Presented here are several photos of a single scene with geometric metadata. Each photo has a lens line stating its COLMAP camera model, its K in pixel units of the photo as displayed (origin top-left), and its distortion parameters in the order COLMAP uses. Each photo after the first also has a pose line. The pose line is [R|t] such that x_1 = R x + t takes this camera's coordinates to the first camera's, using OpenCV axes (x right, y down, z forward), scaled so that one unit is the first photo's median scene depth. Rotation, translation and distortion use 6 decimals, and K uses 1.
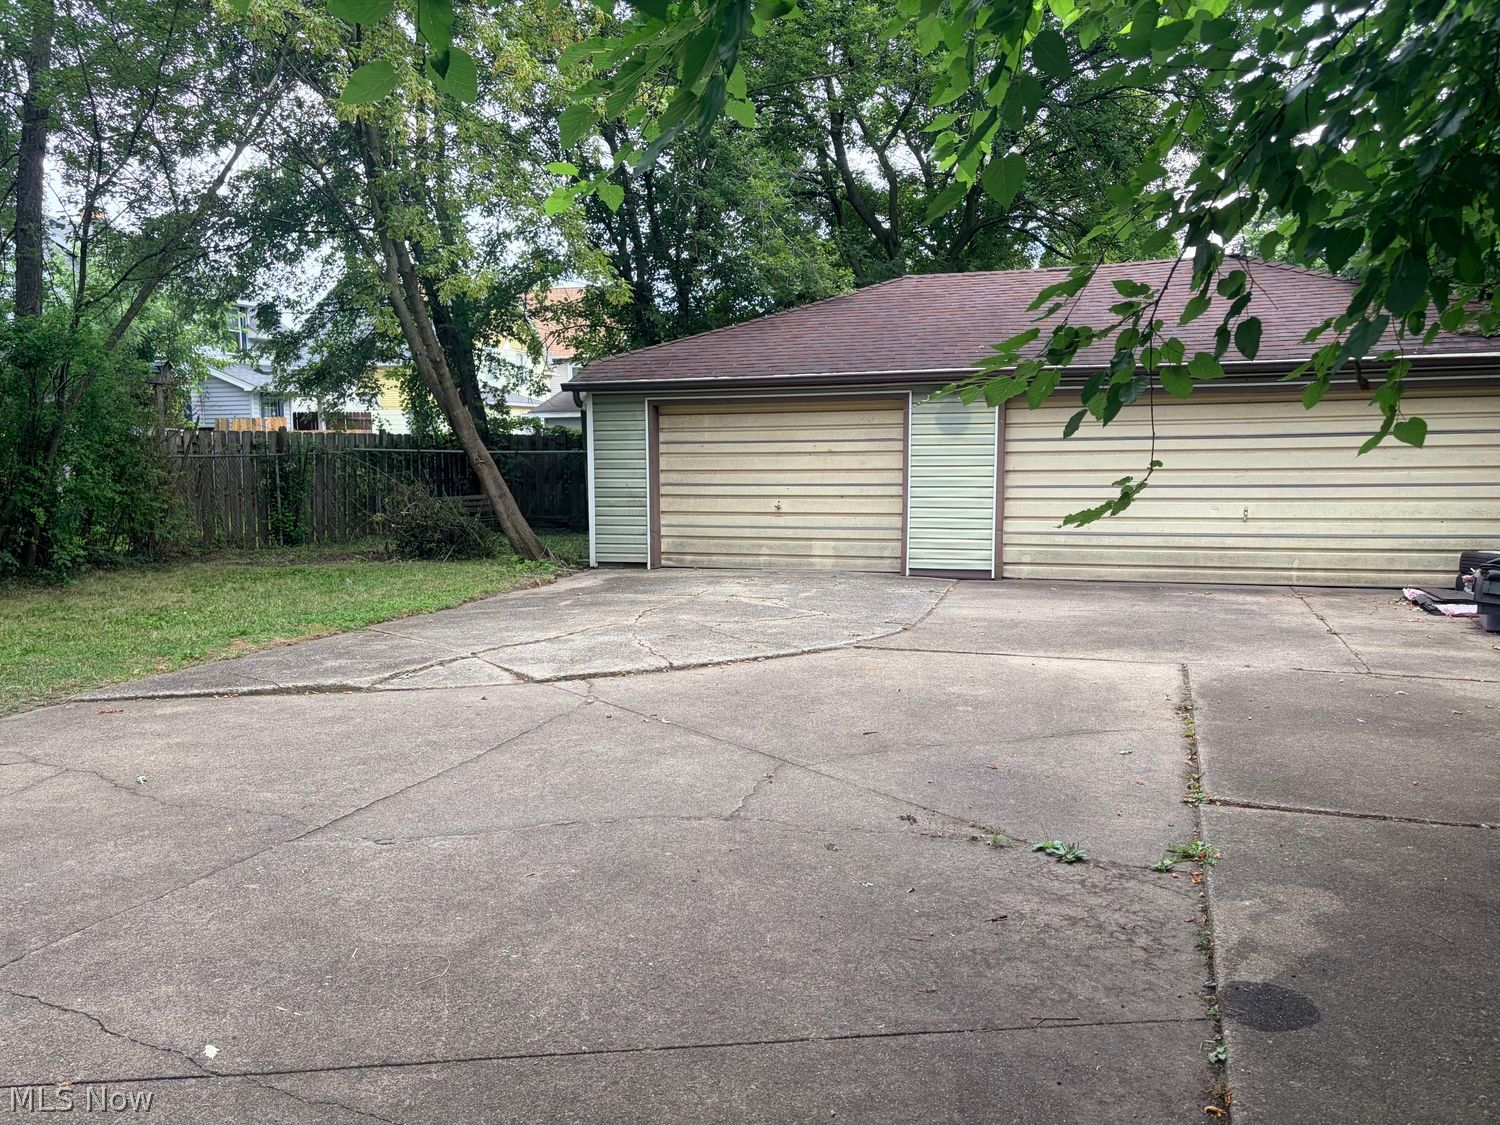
lens RADIAL K [[1189.0, 0, 752.9], [0, 1189.0, 587.7], [0, 0, 1]] dist [0.088765, -0.097357]
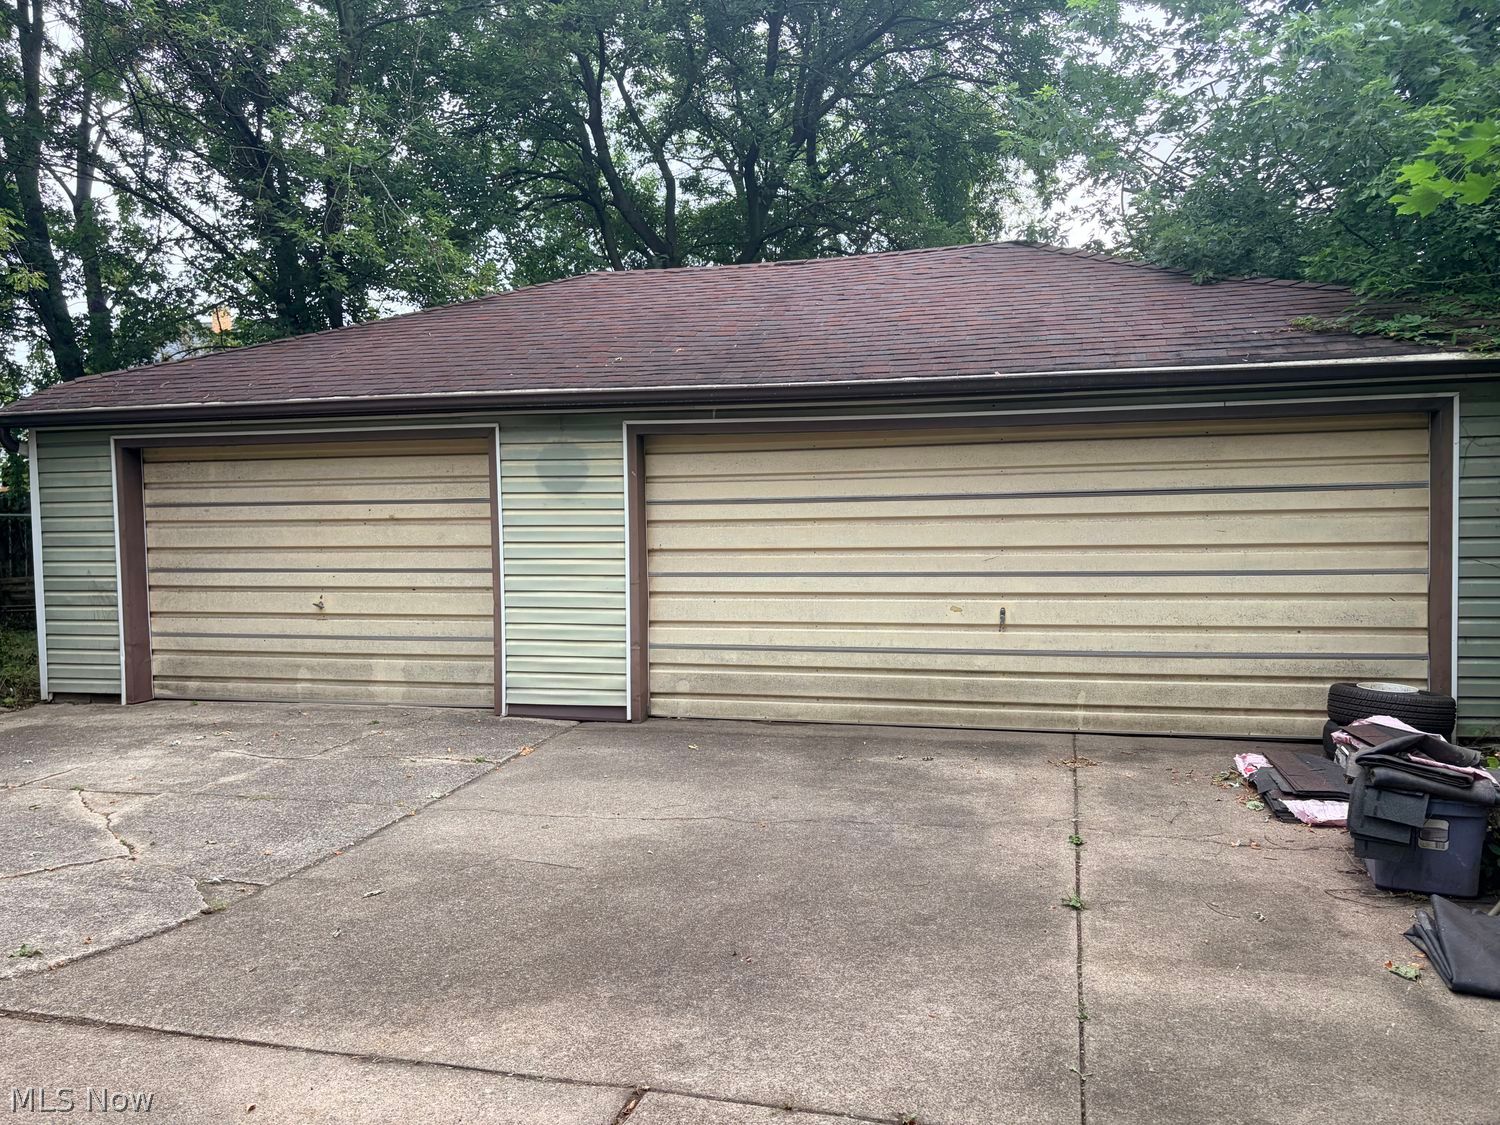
lens RADIAL K [[1189.0, 0, 752.9], [0, 1189.0, 587.7], [0, 0, 1]] dist [0.088765, -0.097357]
pose [[0.997690, -0.005400, 0.067716, 0.224078], [0.009525, 0.998108, -0.060747, -0.038363], [-0.067260, 0.061252, 0.995854, 0.363999]]
